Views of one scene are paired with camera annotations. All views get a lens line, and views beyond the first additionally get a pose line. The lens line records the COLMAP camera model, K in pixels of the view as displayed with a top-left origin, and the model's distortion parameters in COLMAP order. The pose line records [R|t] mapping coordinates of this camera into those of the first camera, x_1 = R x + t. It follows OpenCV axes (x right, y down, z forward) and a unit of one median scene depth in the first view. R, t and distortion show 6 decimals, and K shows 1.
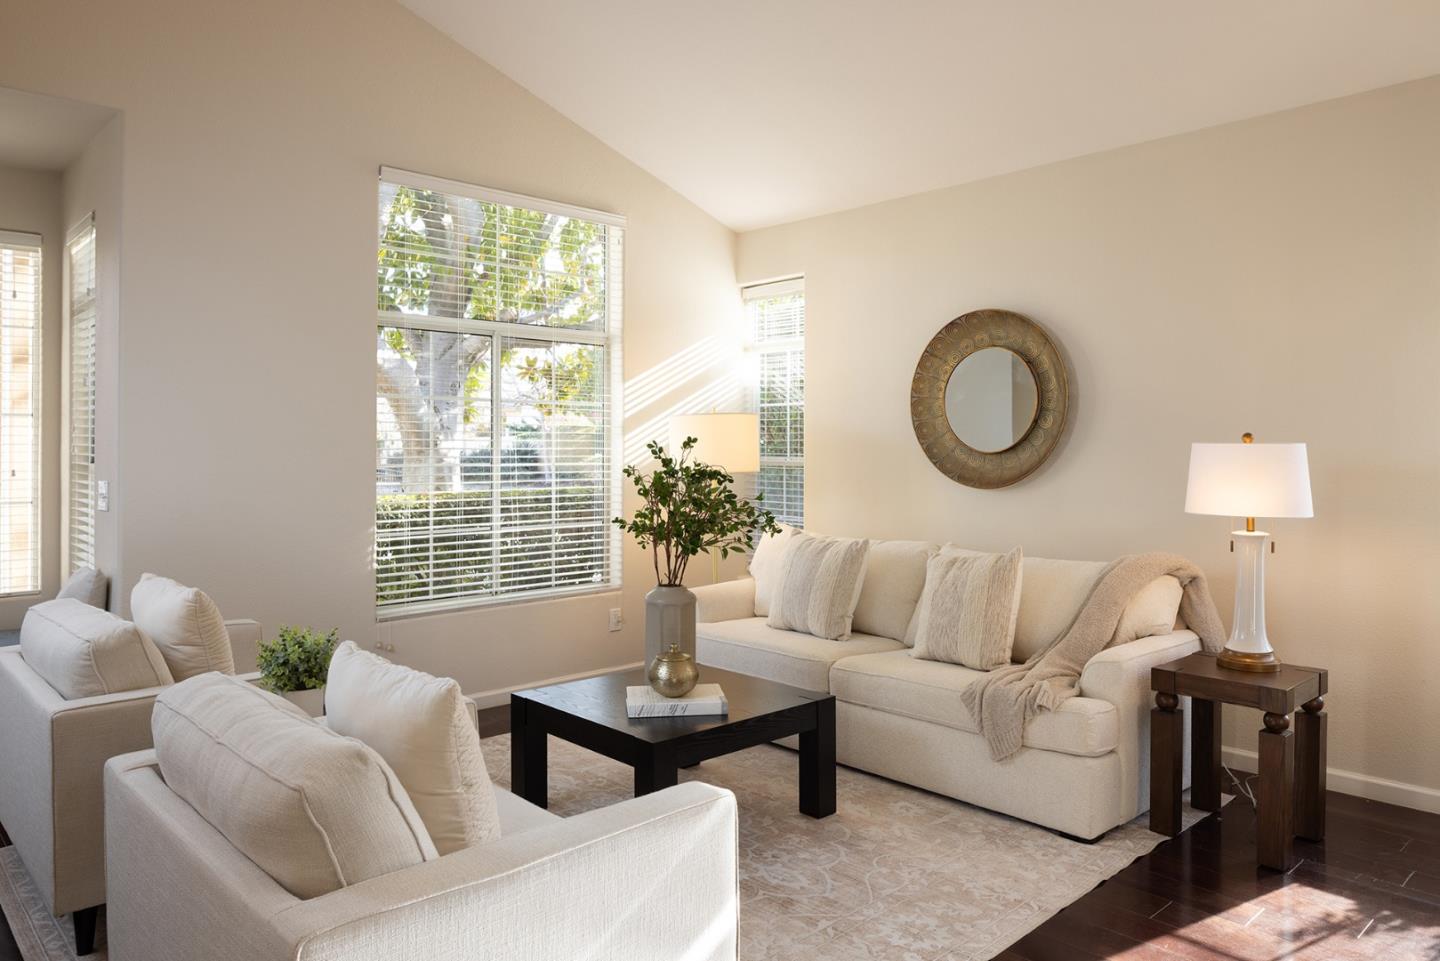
lens RADIAL K [[976.4, 0, 715.9], [0, 976.4, 449.2], [0, 0, 1]] dist [-0.010734, -0.005838]
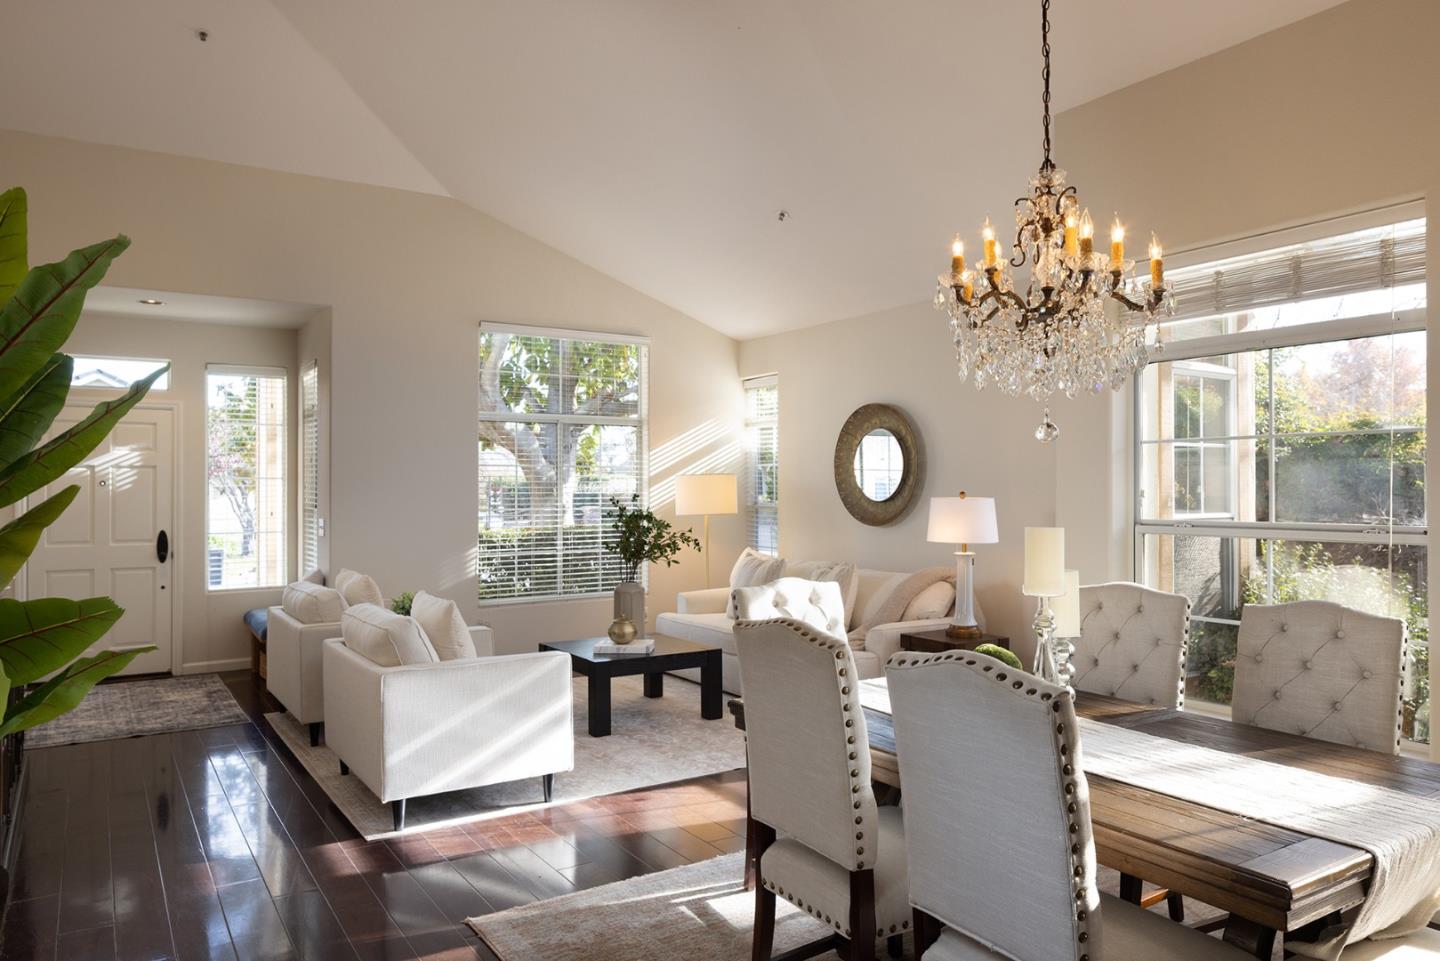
lens RADIAL K [[976.4, 0, 719.0], [0, 976.4, 484.9], [0, 0, 1]] dist [-0.010734, -0.005838]
pose [[0.984831, -0.003286, -0.173488, 0.316333], [0.002938, 0.999993, -0.002257, -0.019271], [0.173494, 0.001713, 0.984833, -0.505403]]
